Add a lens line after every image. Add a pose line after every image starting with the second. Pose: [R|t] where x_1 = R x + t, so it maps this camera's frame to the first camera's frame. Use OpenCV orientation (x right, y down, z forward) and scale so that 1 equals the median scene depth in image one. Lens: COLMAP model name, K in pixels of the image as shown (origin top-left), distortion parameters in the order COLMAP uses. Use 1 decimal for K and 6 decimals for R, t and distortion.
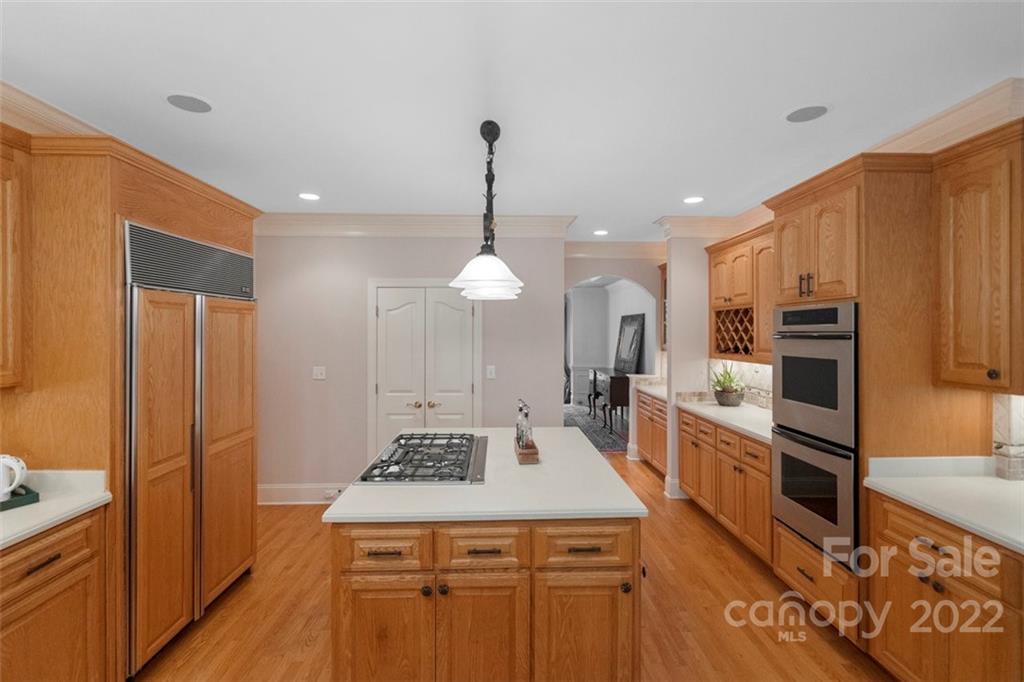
lens RADIAL K [[472.6, 0, 521.7], [0, 472.6, 335.9], [0, 0, 1]] dist [-0.014266, 0.003955]
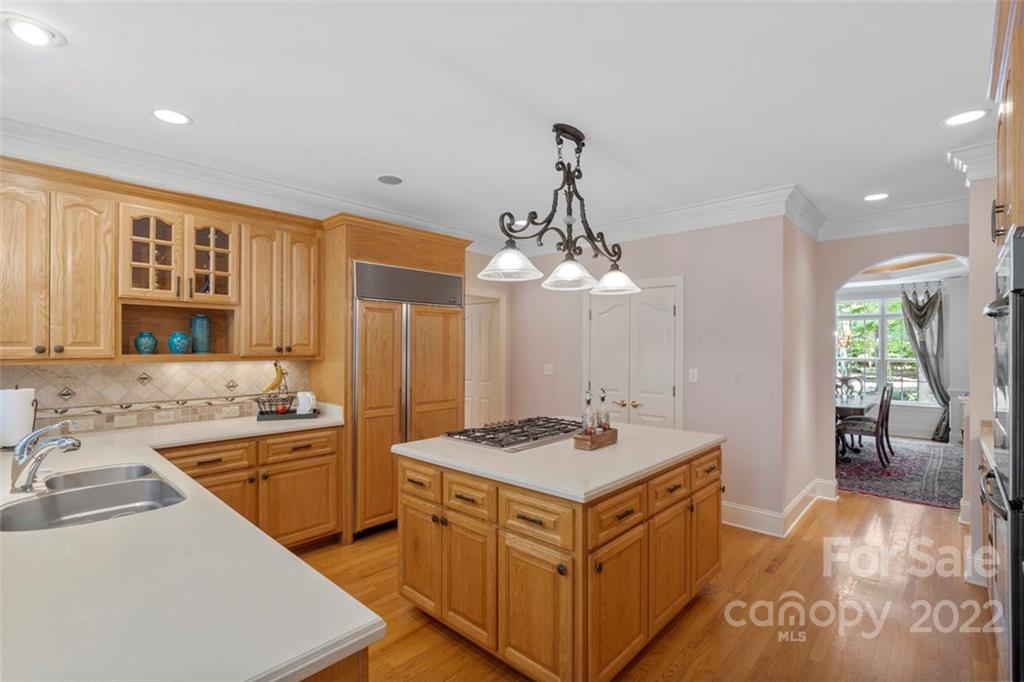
lens RADIAL K [[472.6, 0, 494.8], [0, 472.6, 343.2], [0, 0, 1]] dist [-0.014266, 0.003955]
pose [[0.696576, -0.002018, -0.717481, 0.724258], [-0.011663, 0.999832, -0.014136, 0.070054], [0.717389, 0.018214, 0.696435, 0.184575]]
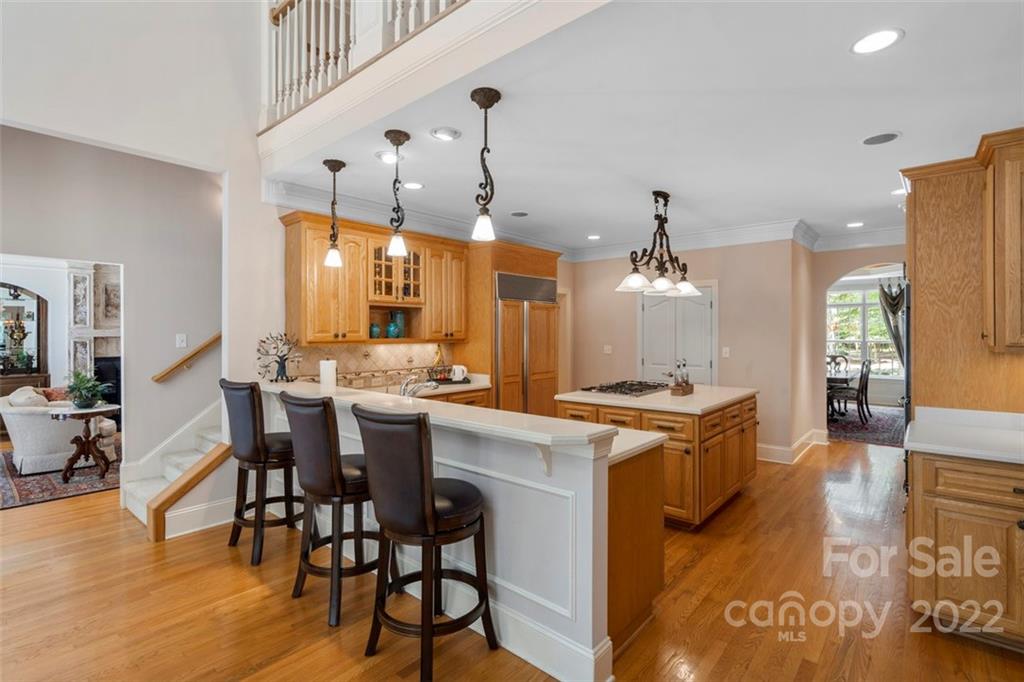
lens RADIAL K [[472.6, 0, 504.1], [0, 472.6, 330.3], [0, 0, 1]] dist [-0.014266, 0.003955]
pose [[0.718718, -0.002736, -0.695296, 0.860394], [-0.006205, 0.999927, -0.010349, 0.076660], [0.695274, 0.011752, 0.718649, -0.710237]]
